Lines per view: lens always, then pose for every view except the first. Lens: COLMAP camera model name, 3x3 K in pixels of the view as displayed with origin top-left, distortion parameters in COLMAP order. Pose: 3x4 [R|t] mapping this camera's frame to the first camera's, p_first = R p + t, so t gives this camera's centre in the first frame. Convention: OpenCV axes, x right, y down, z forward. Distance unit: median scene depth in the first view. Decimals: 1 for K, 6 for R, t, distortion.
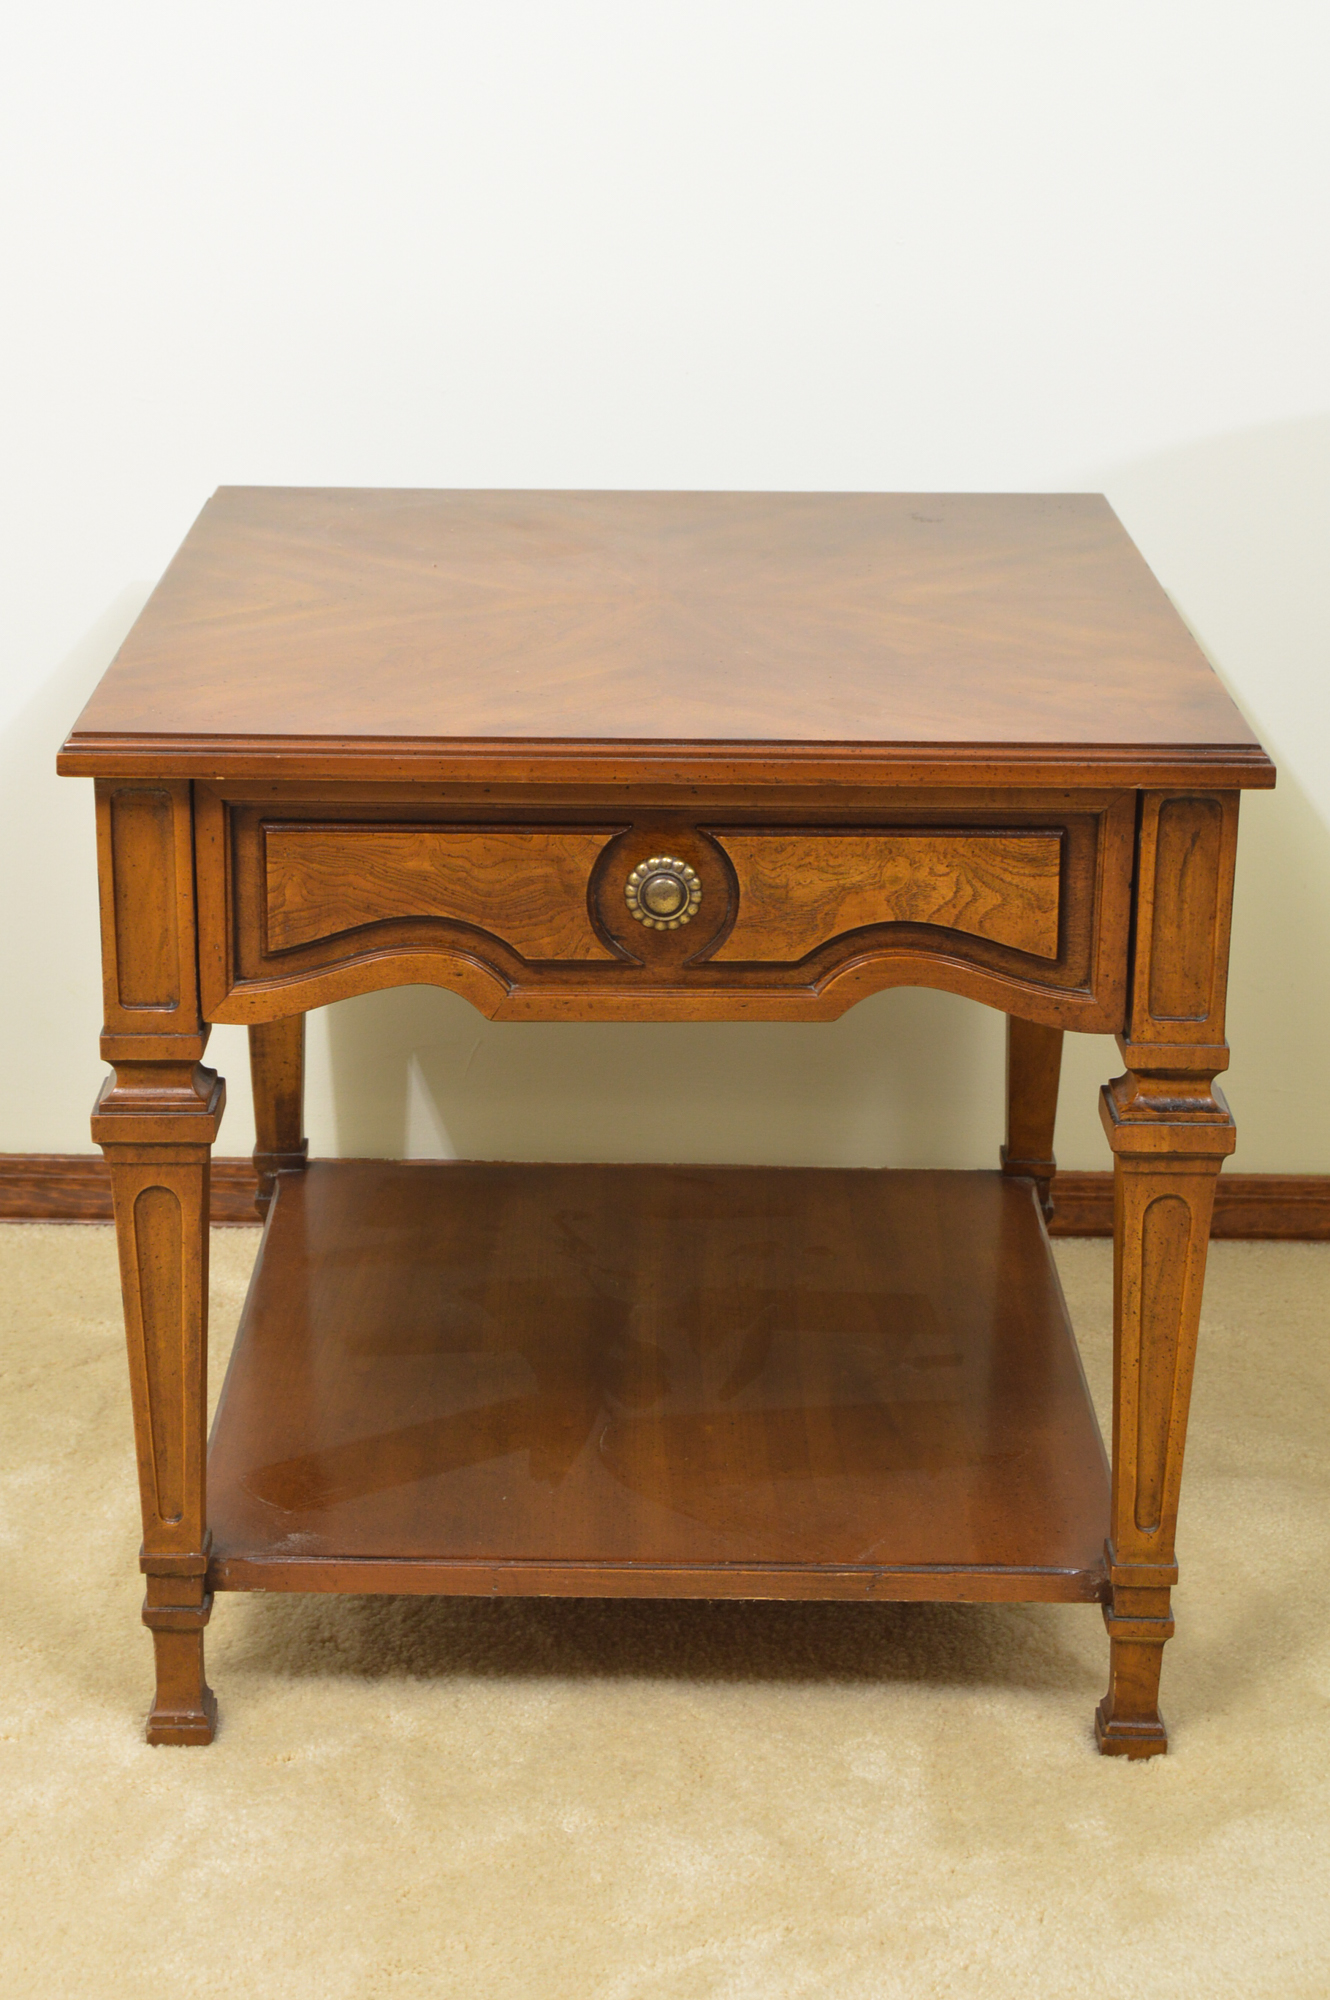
lens RADIAL K [[3723.1, 0, 587.8], [0, 3723.1, 1013.6], [0, 0, 1]] dist [-0.061949, 0.000000]
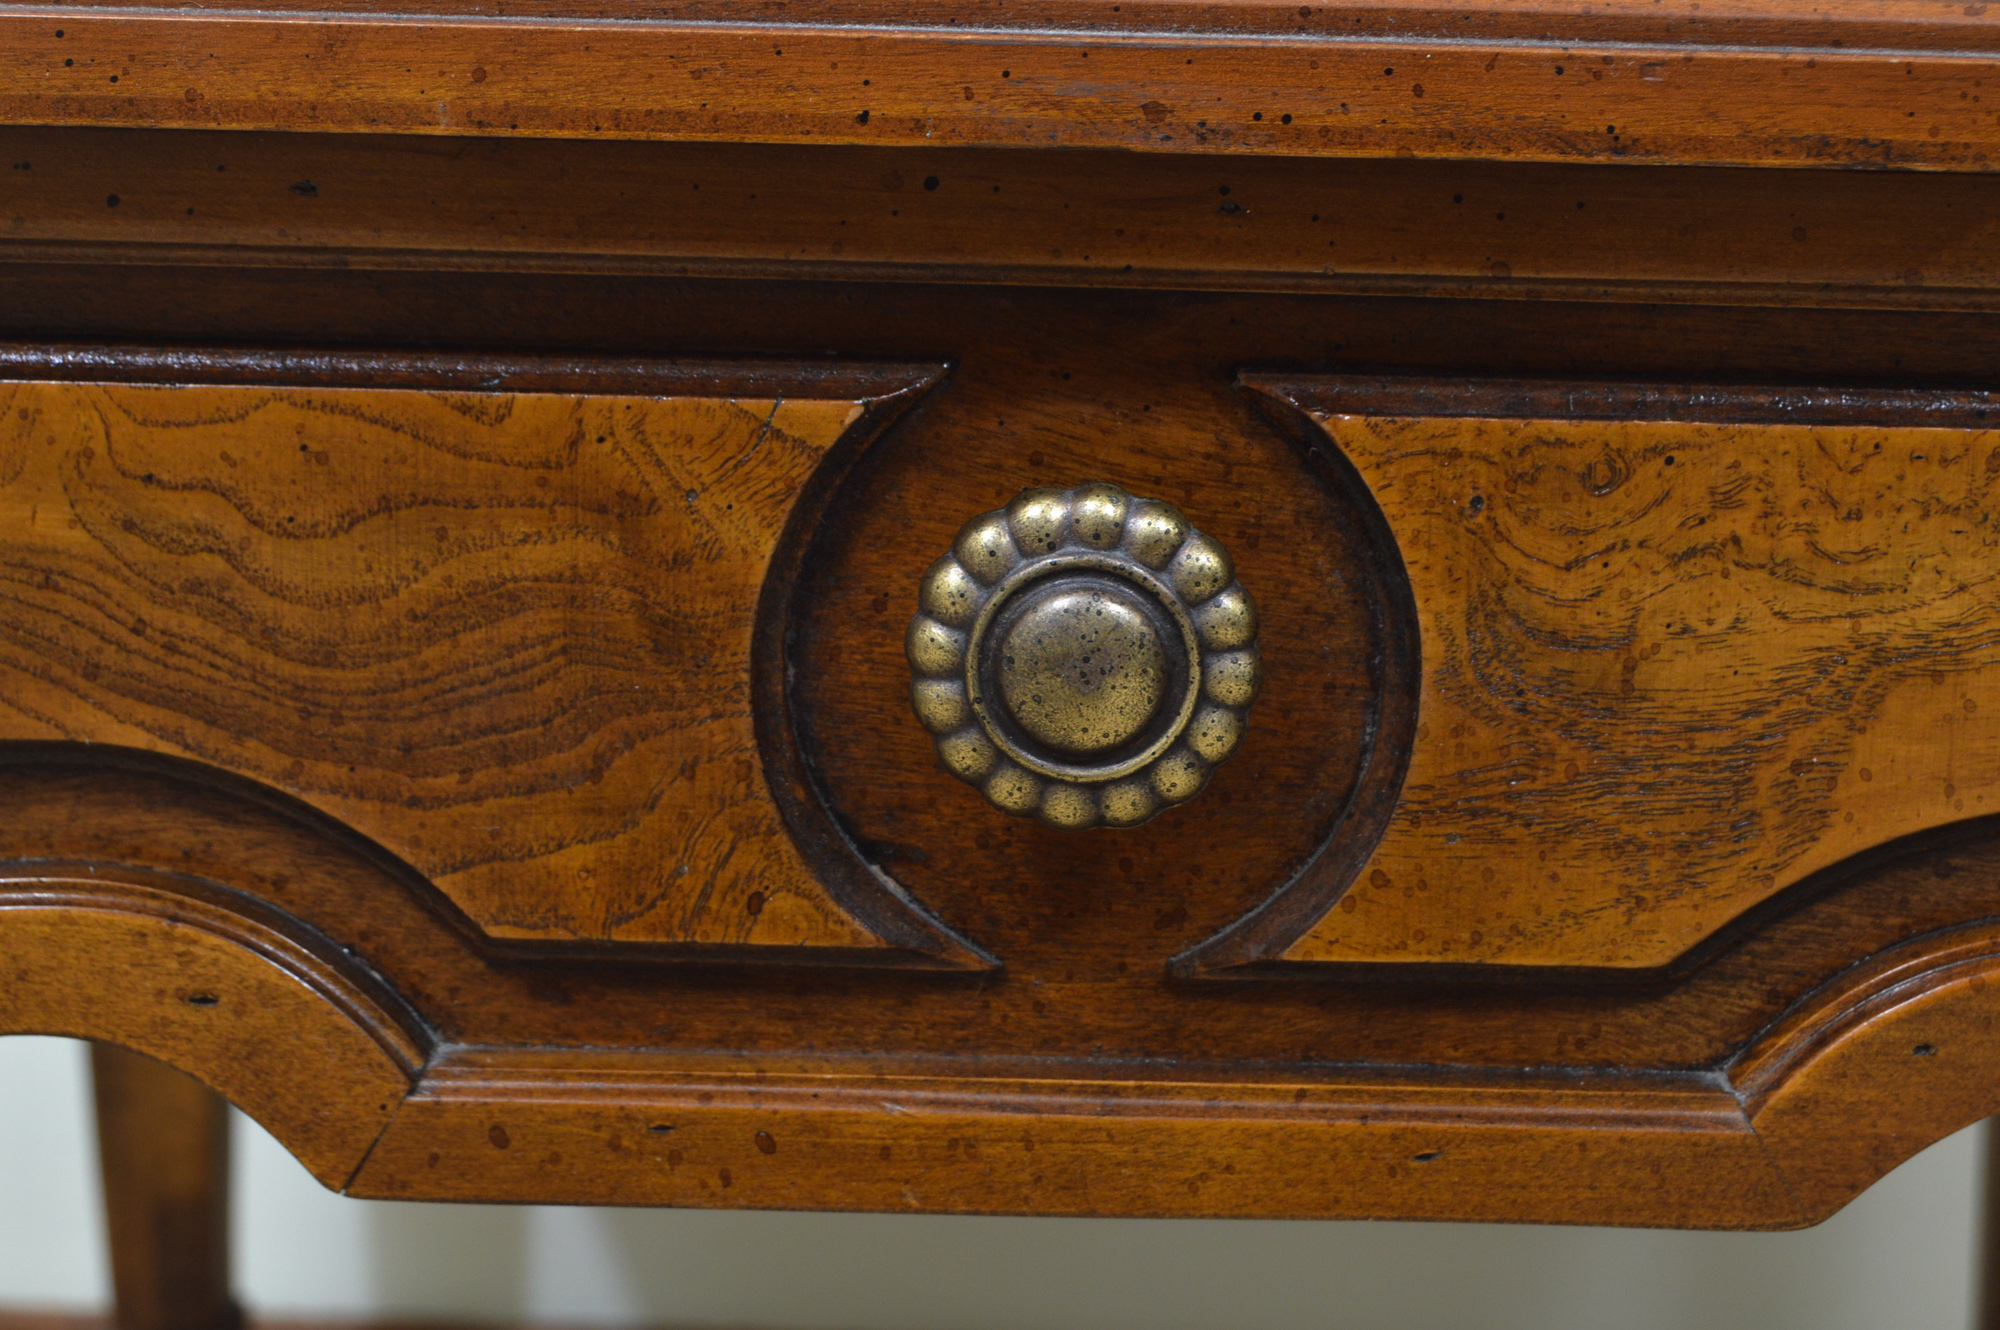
lens RADIAL K [[4426.6, 0, 981.6], [0, 4426.6, 731.2], [0, 0, 1]] dist [-0.027968, 0.000000]
pose [[0.999607, 0.018129, -0.021365, 0.019358], [-0.018837, 0.999264, -0.033402, -0.018475], [0.020743, 0.033791, 0.999214, 0.711891]]
